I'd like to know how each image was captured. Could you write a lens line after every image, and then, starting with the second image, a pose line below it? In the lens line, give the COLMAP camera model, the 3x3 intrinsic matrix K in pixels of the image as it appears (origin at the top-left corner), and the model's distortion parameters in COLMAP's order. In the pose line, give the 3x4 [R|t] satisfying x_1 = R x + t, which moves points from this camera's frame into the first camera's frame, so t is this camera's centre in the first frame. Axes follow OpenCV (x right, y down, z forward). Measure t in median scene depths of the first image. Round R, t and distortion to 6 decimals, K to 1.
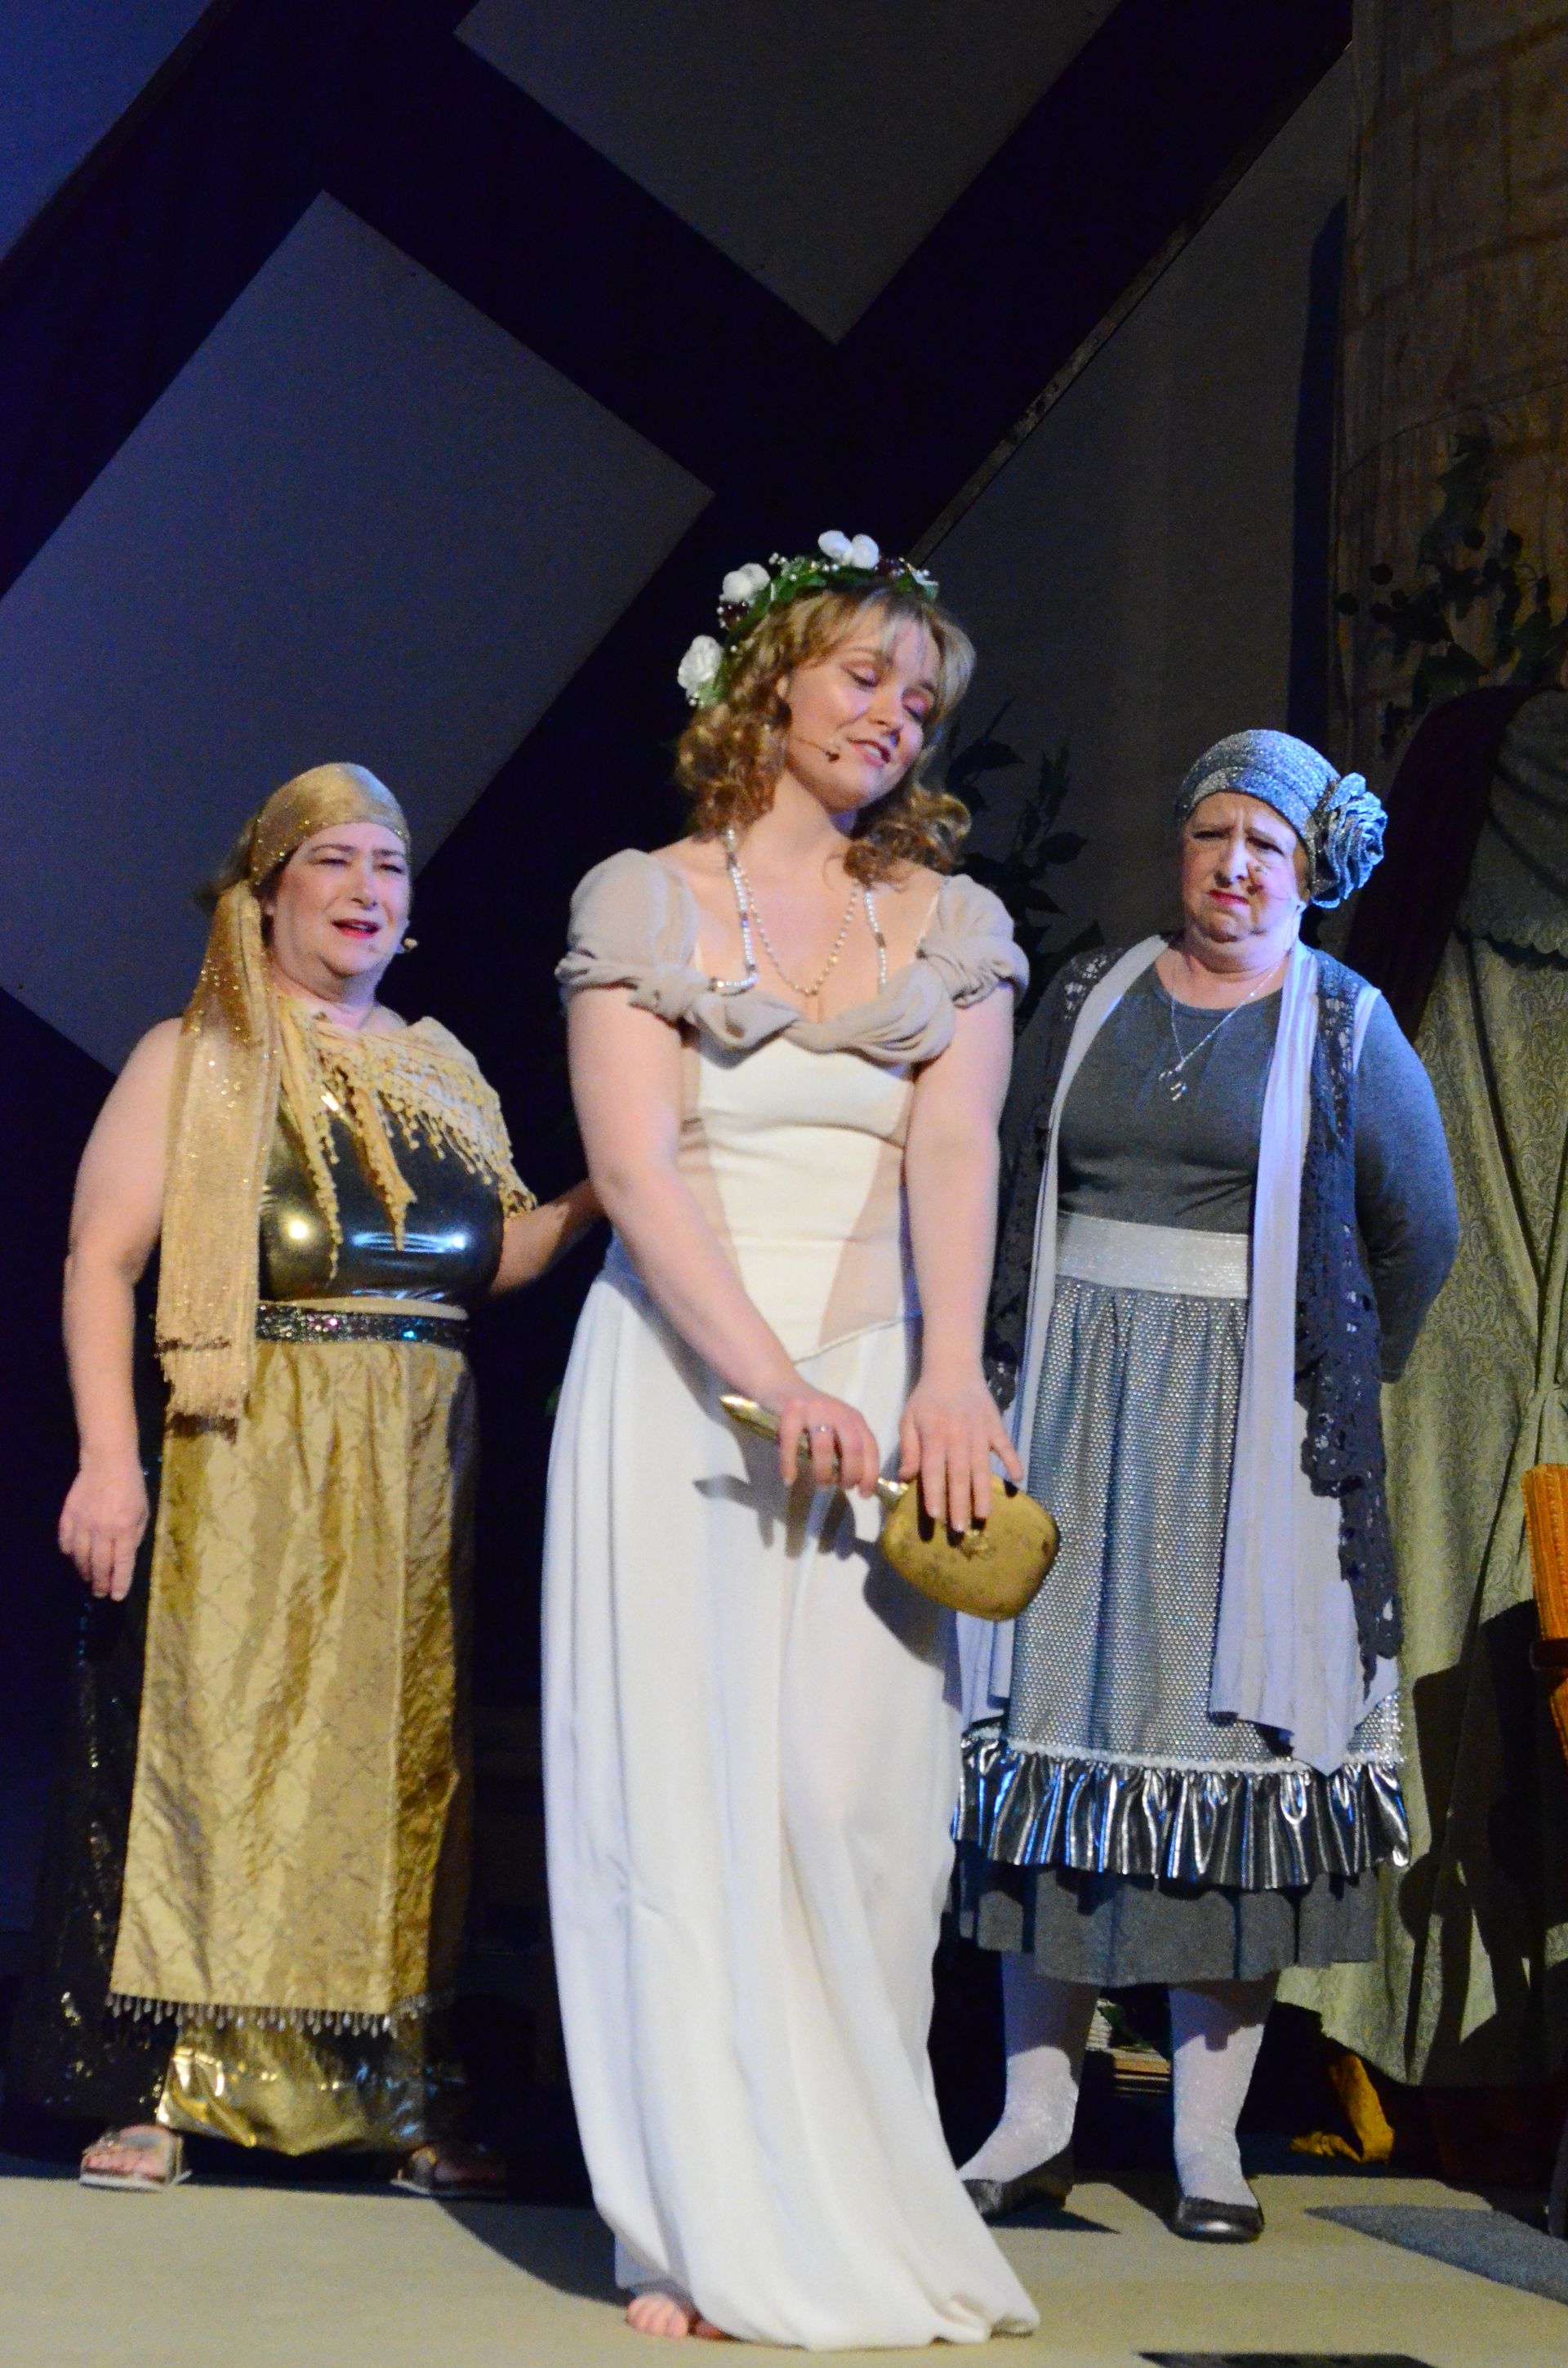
lens RADIAL K [[5552.5, 0, 592.4], [0, 5552.5, 1131.8], [0, 0, 1]] dist [0.013625, 0.660084]
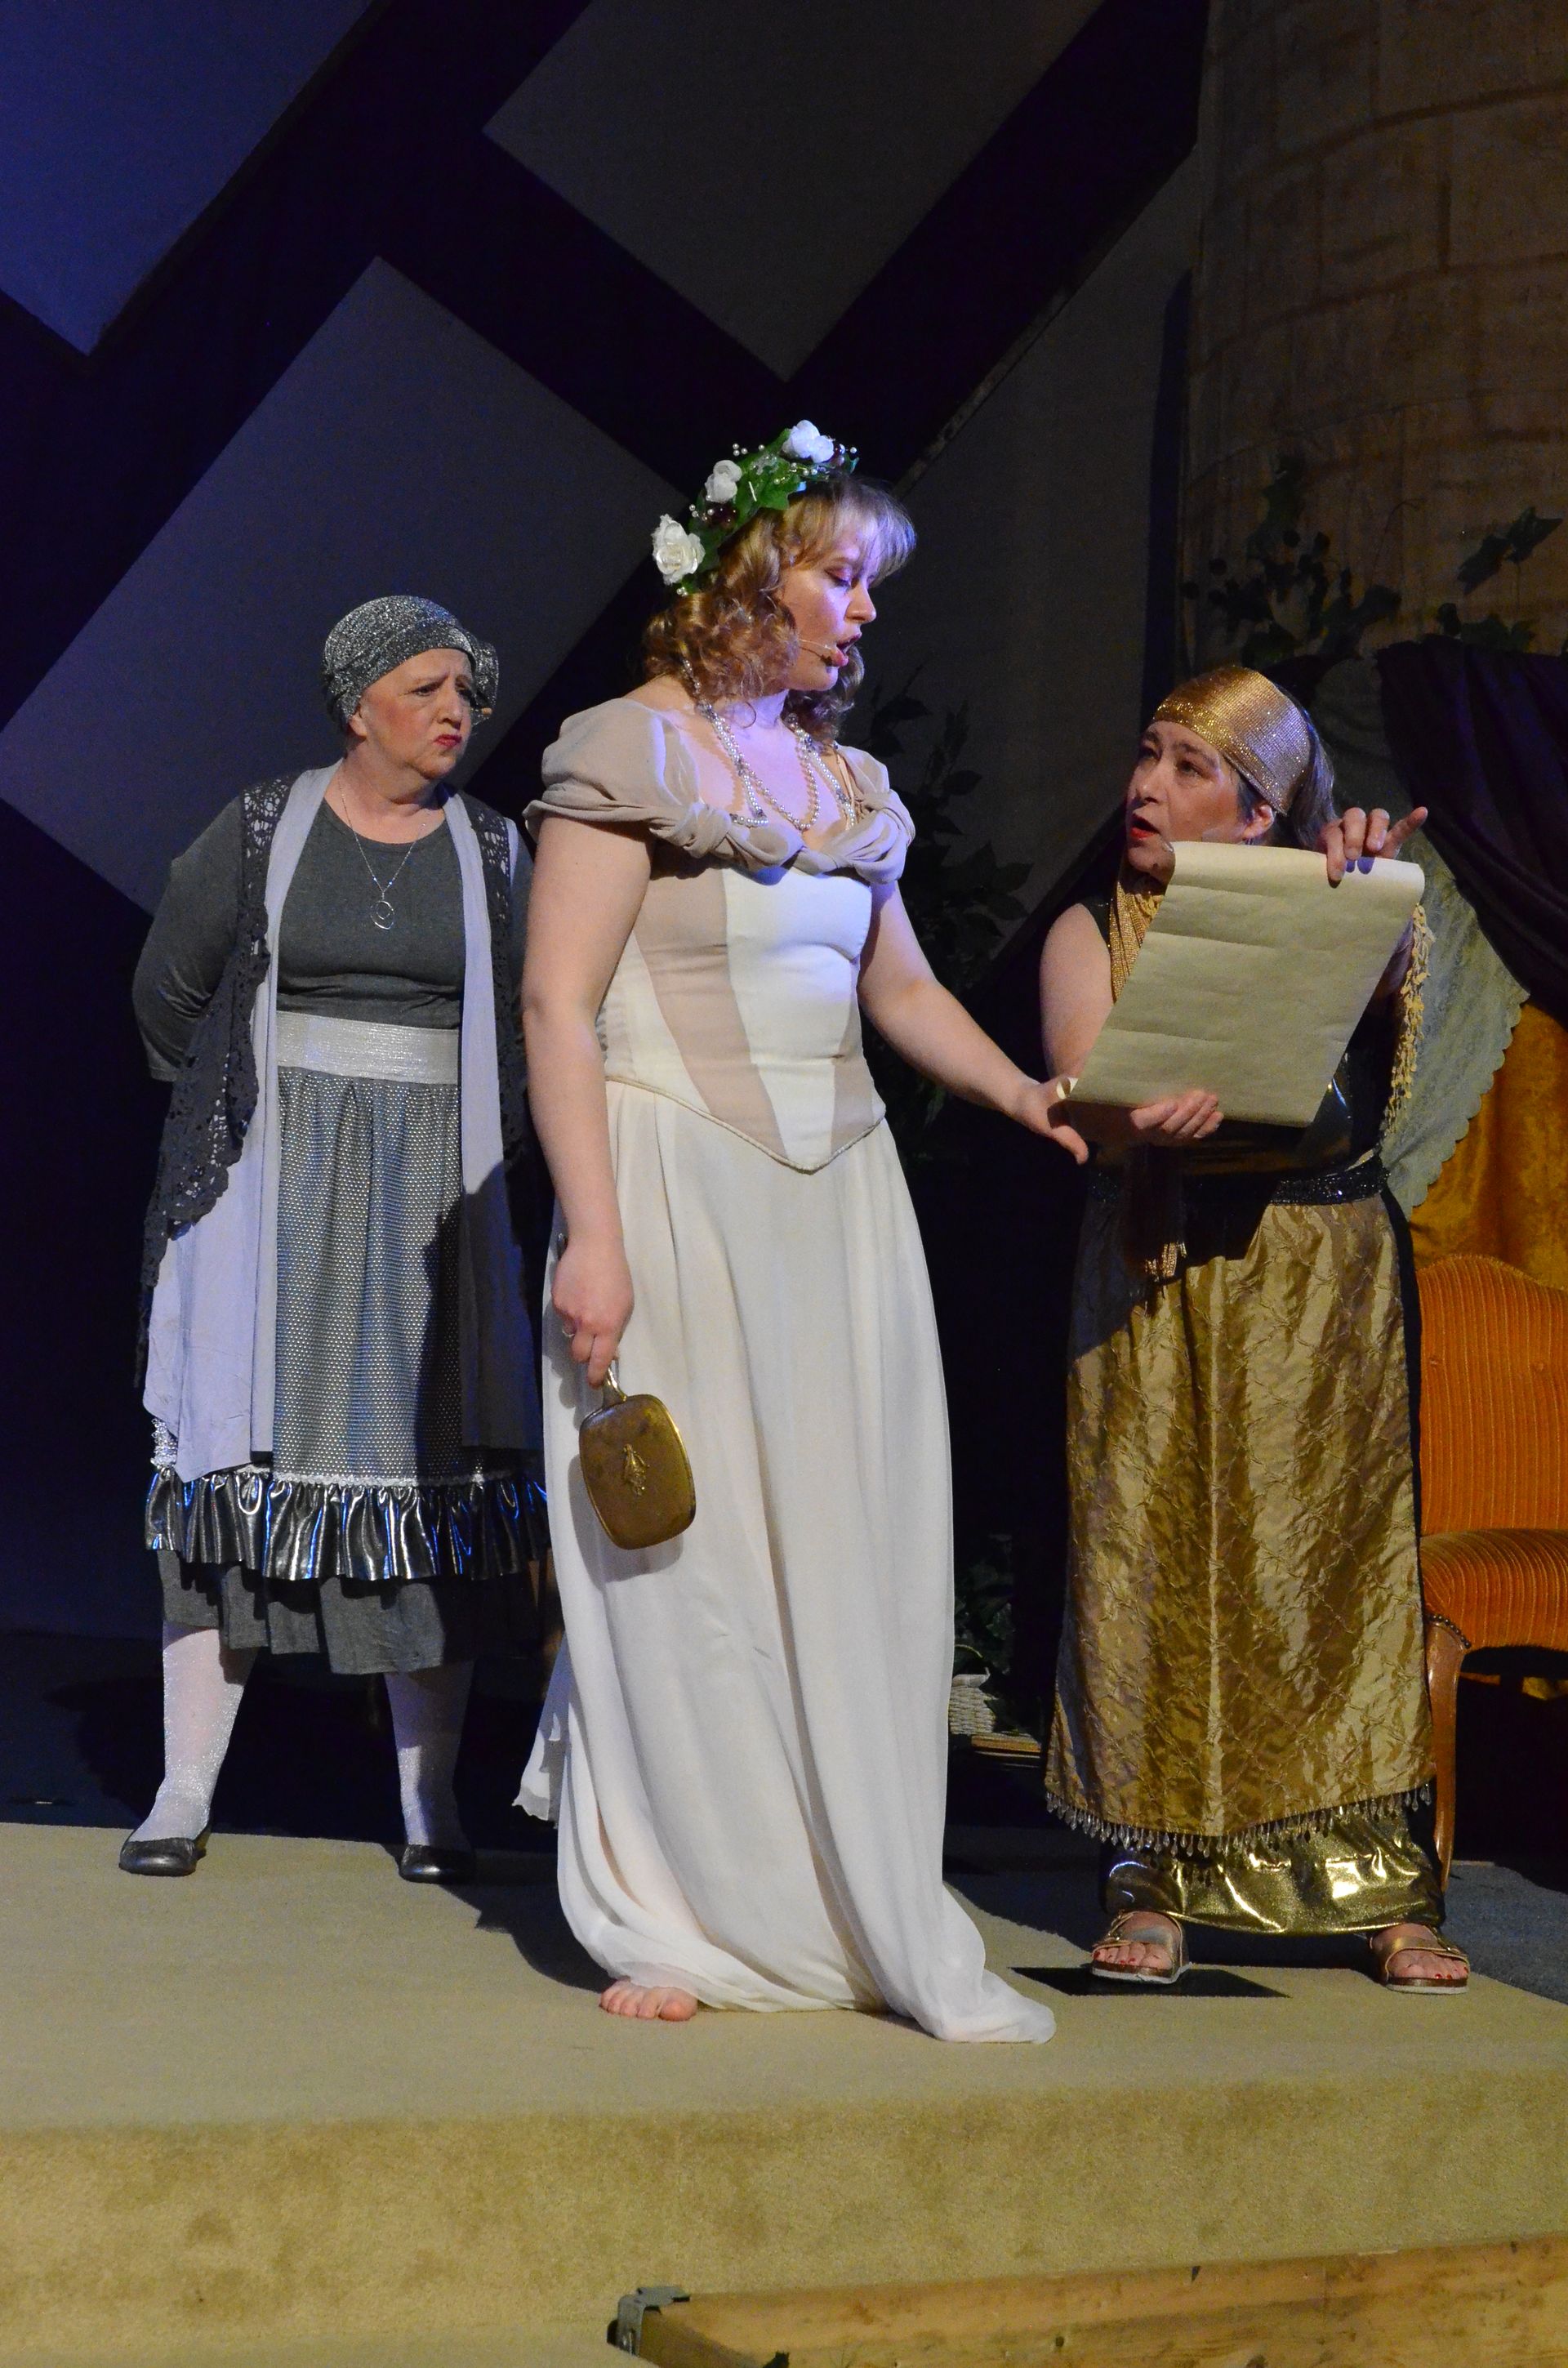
lens RADIAL K [[5552.5, 0, 592.4], [0, 5552.5, 1131.8], [0, 0, 1]] dist [0.013625, 0.660084]
pose [[0.999972, 0.005406, 0.005190, -0.005385], [-0.005596, 0.999289, 0.037298, -0.018629], [-0.004985, -0.037326, 0.999291, -0.260676]]
